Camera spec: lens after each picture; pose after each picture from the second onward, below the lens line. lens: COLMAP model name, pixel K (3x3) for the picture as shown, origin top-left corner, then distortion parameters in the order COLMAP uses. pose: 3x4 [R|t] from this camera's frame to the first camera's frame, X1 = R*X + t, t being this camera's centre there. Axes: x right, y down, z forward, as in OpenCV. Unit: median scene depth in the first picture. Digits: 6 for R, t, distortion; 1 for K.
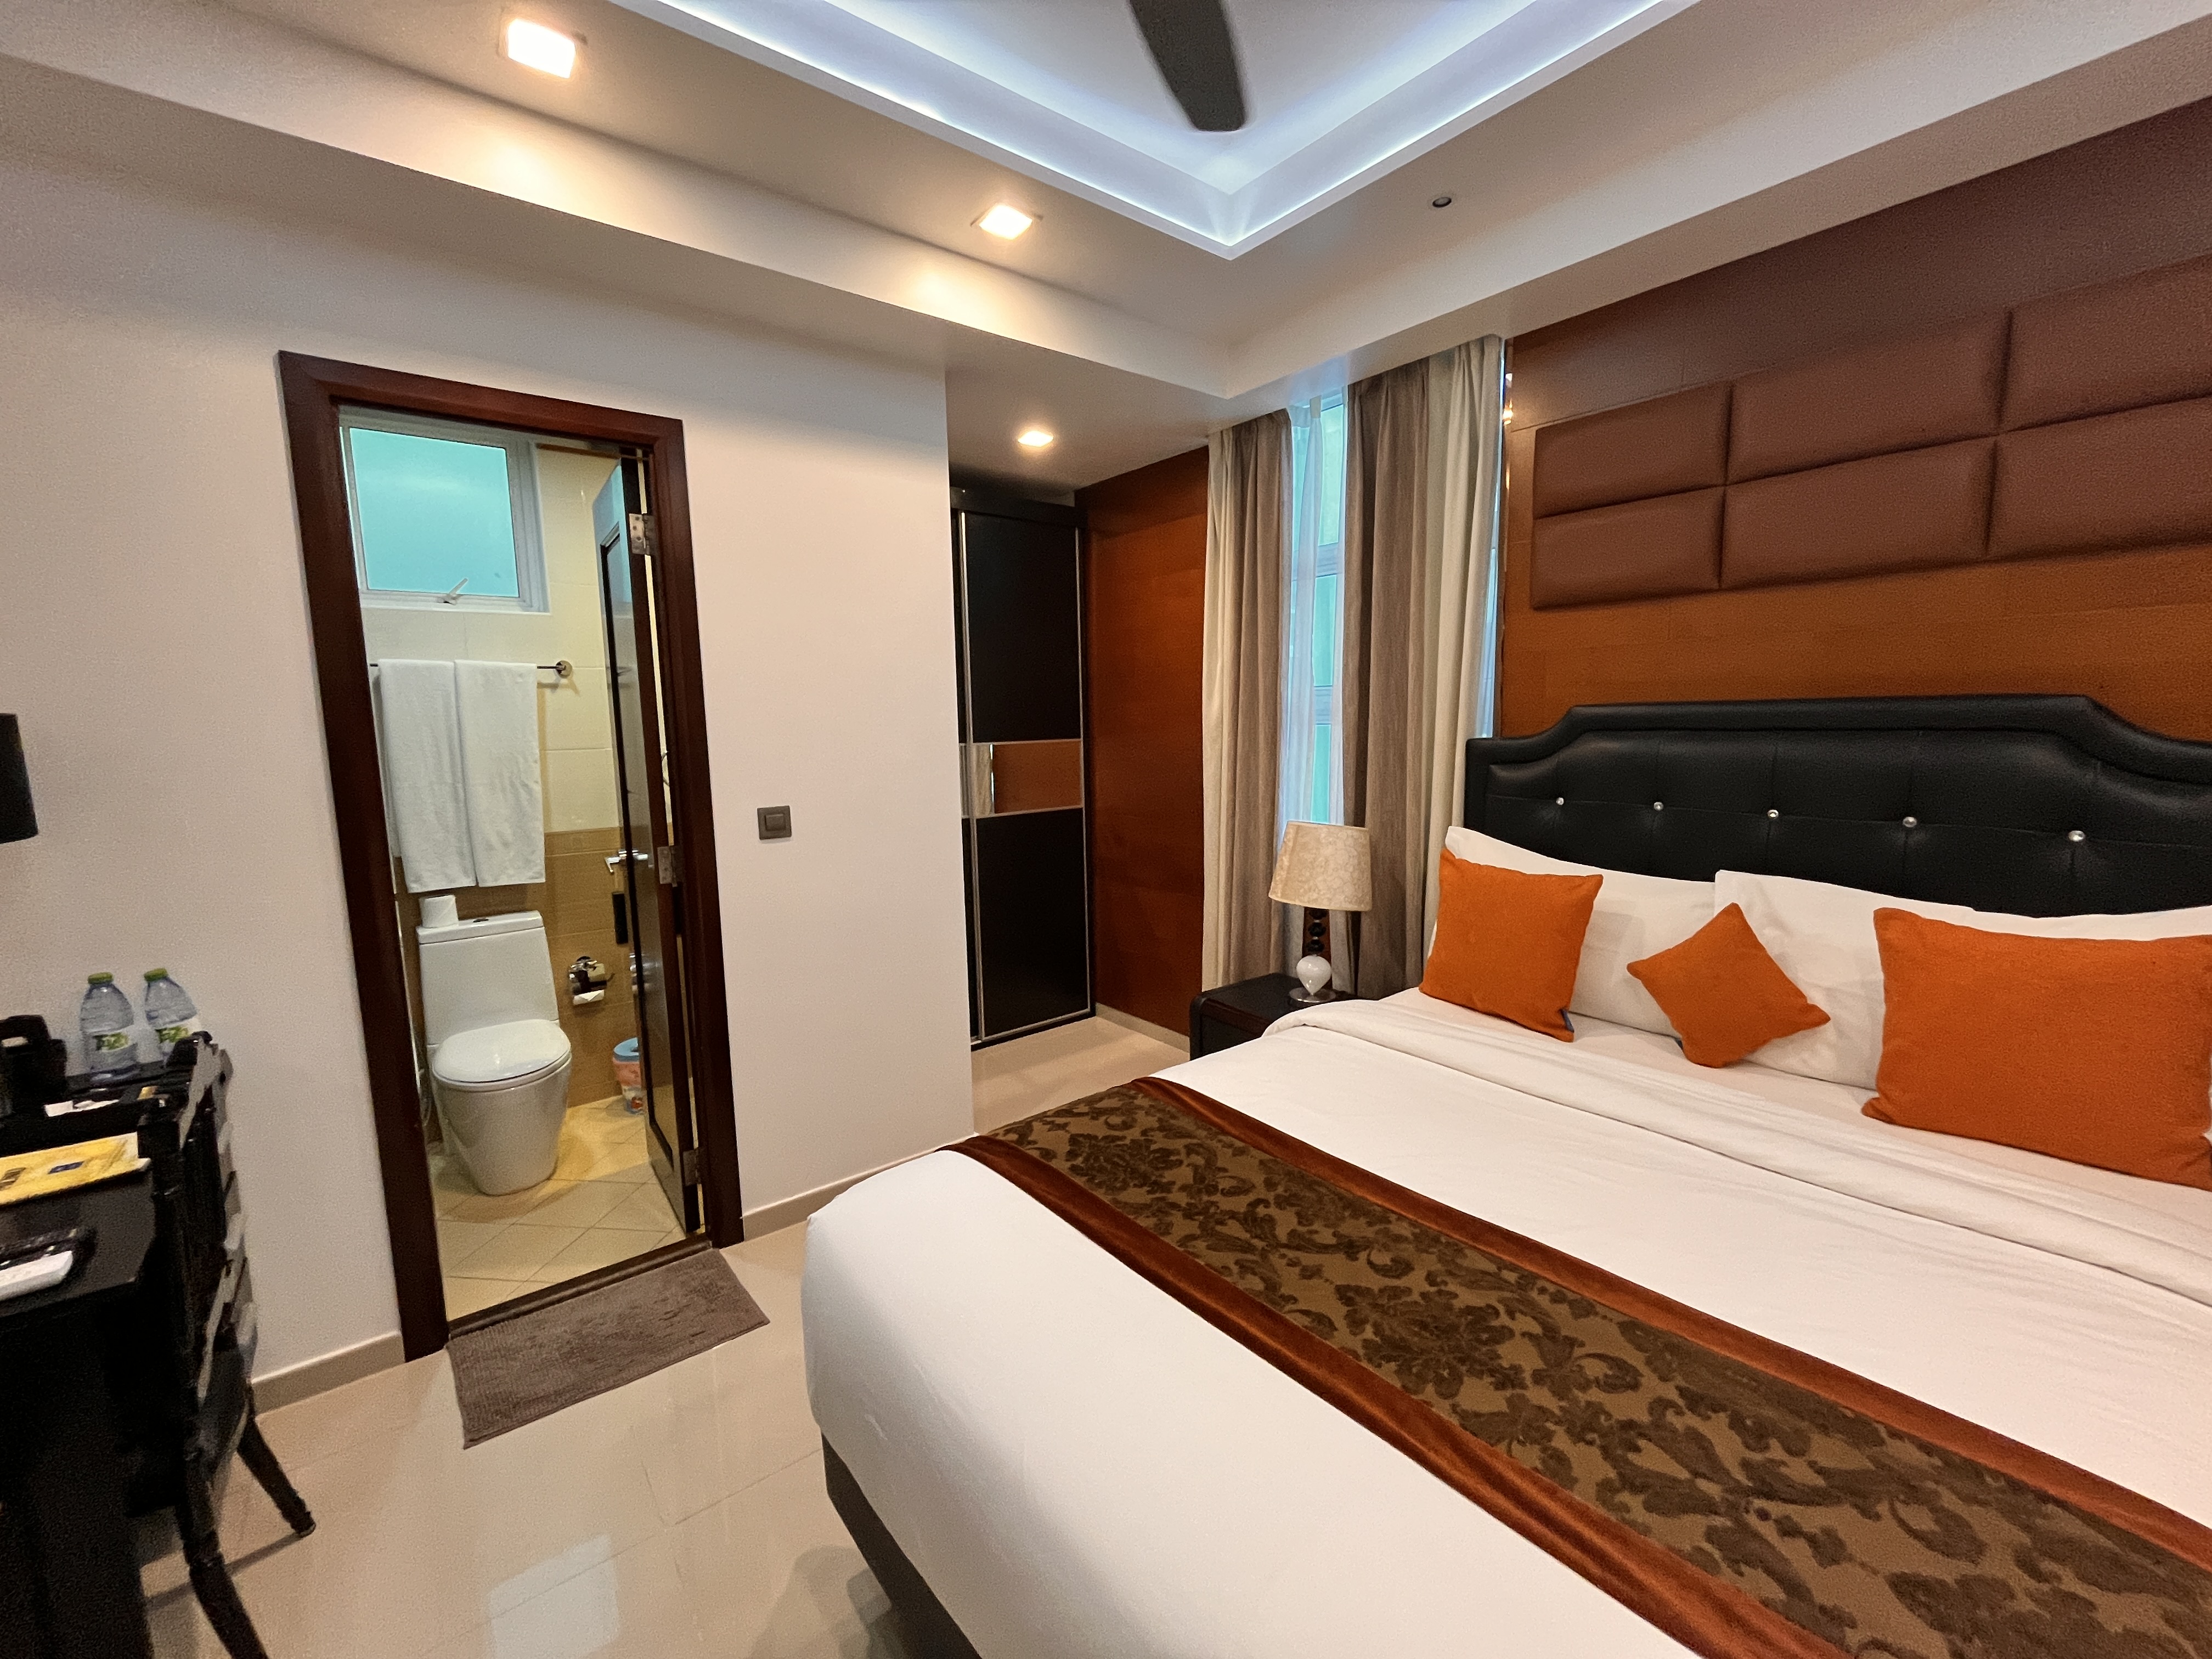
lens RADIAL K [[899.7, 0, 1102.2], [0, 899.7, 828.5], [0, 0, 1]] dist [-0.000890, -0.000453]
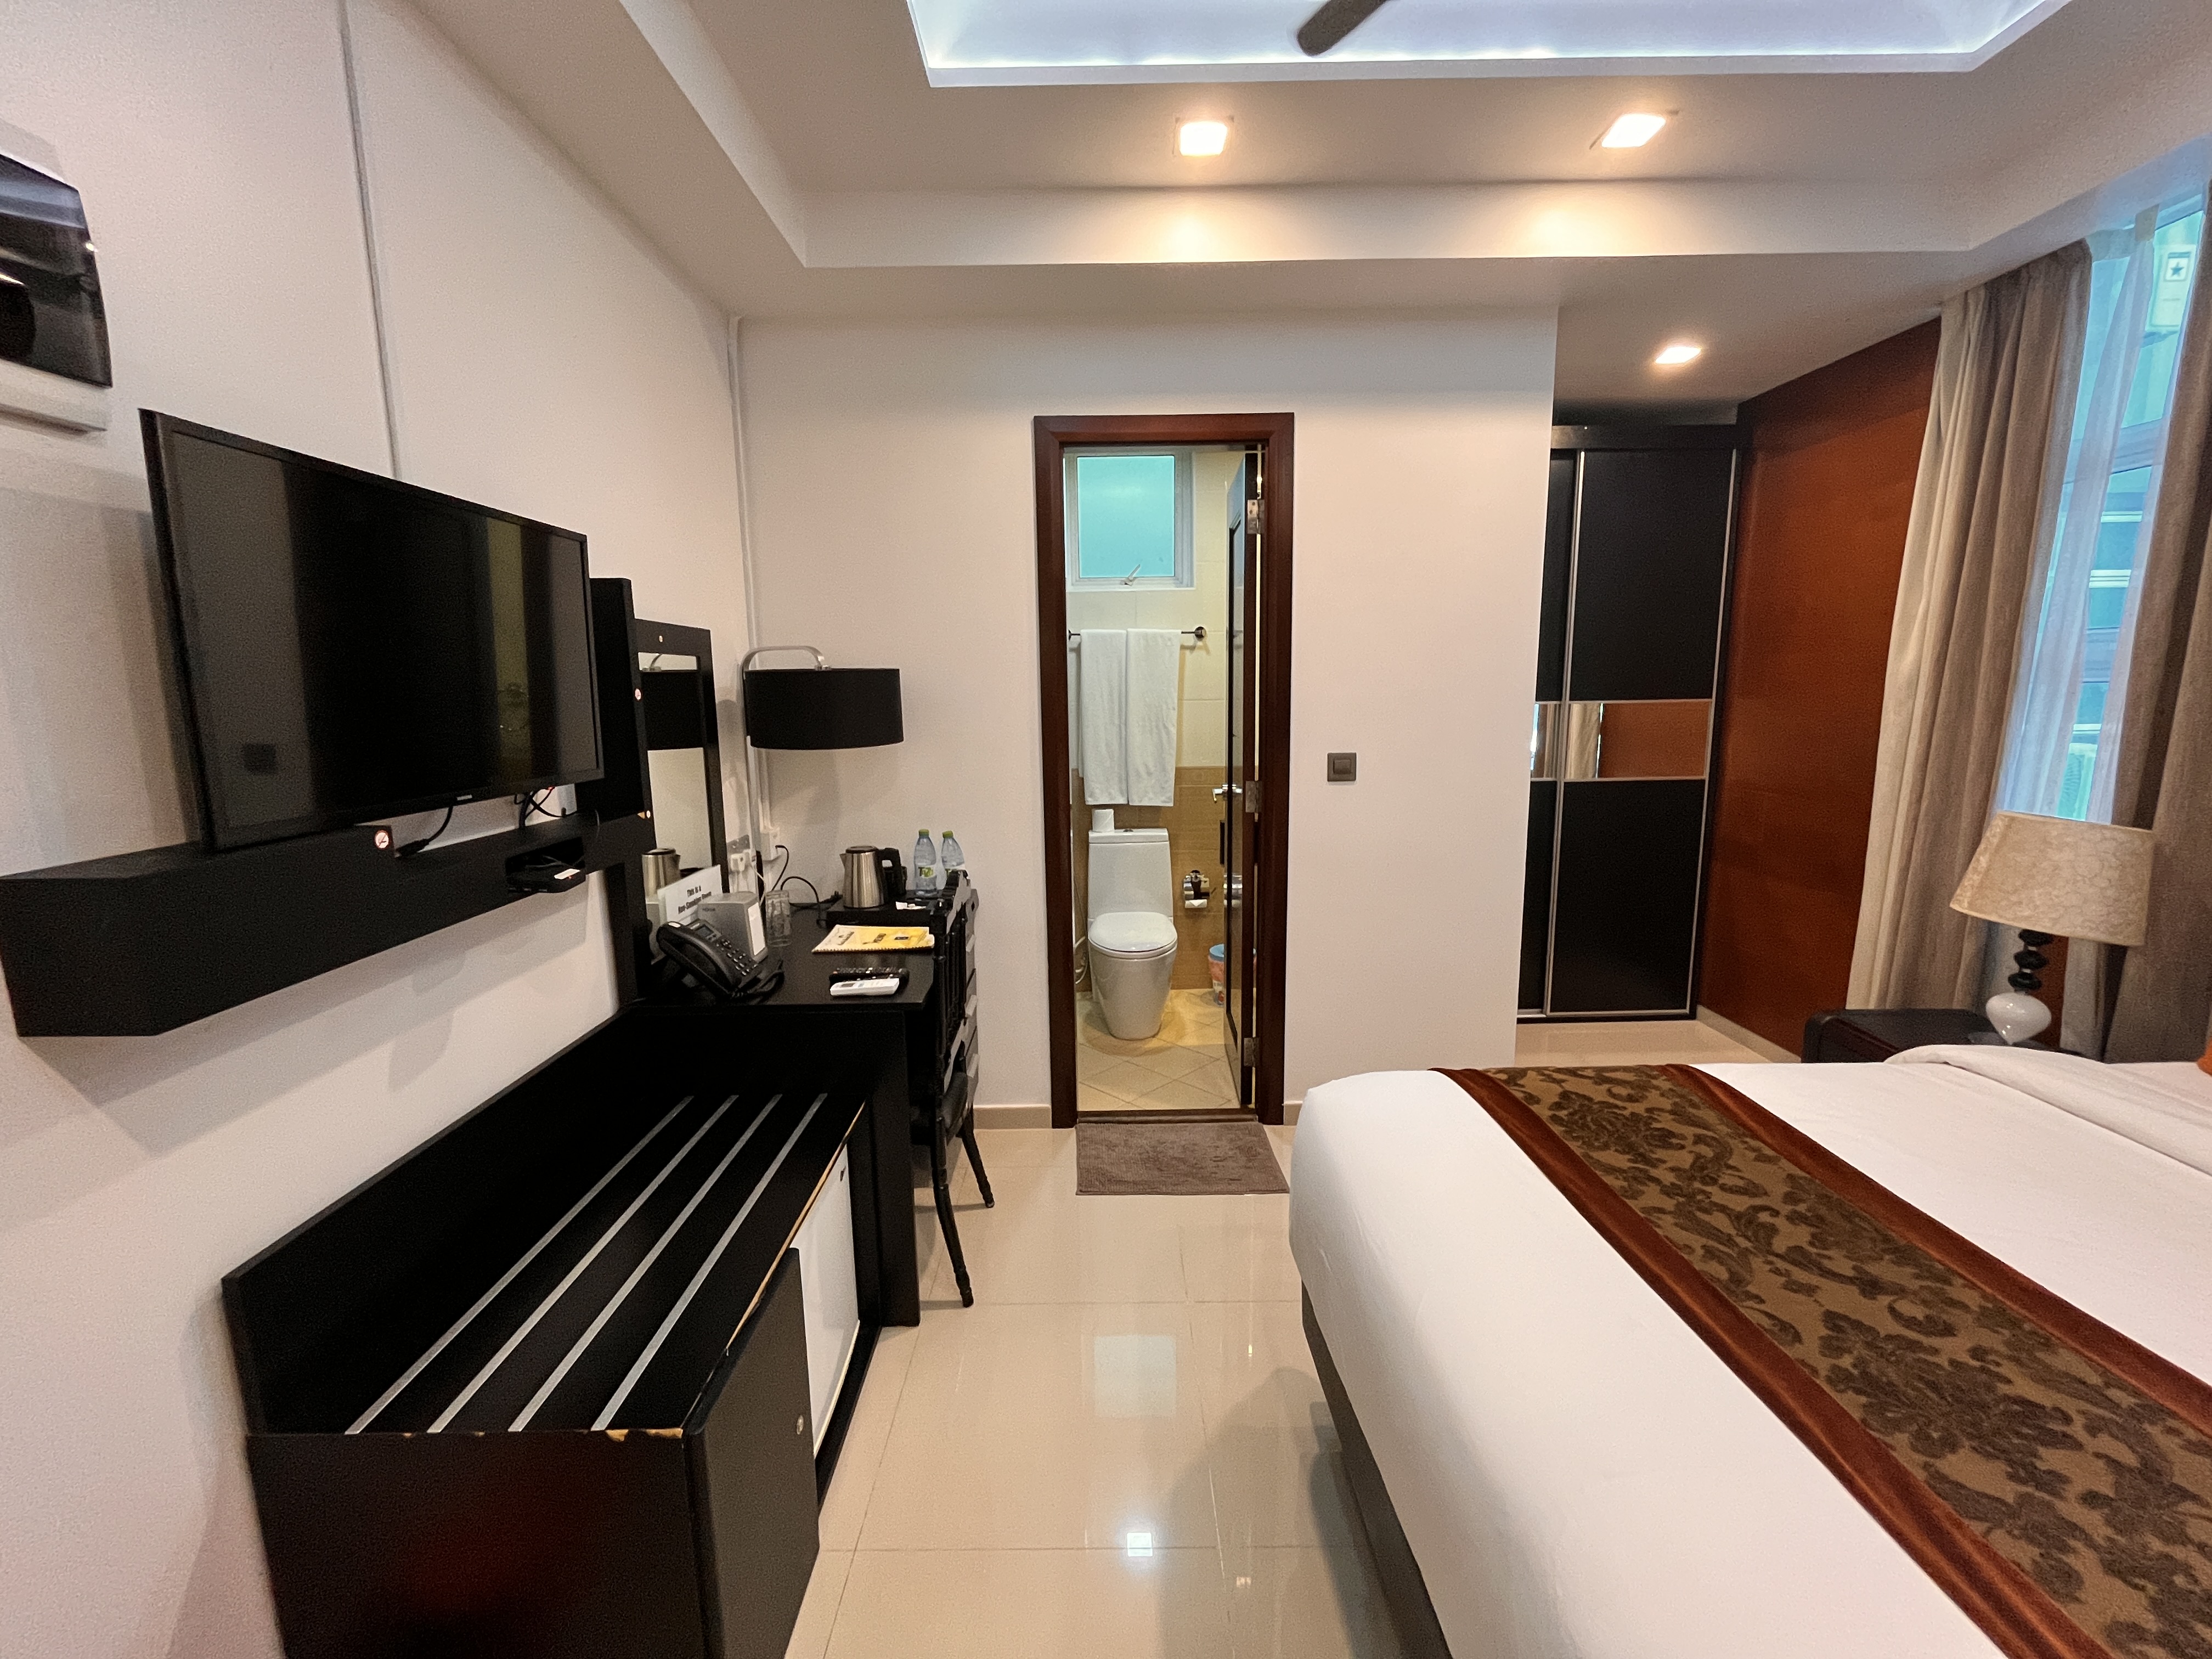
lens RADIAL K [[895.0, 0, 1105.0], [0, 895.0, 823.8], [0, 0, 1]] dist [0.003422, 0.000419]
pose [[0.790269, 0.101632, -0.604273, 0.090085], [-0.077343, 0.994807, 0.066166, 0.013981], [0.607860, -0.005553, 0.794025, -0.064616]]
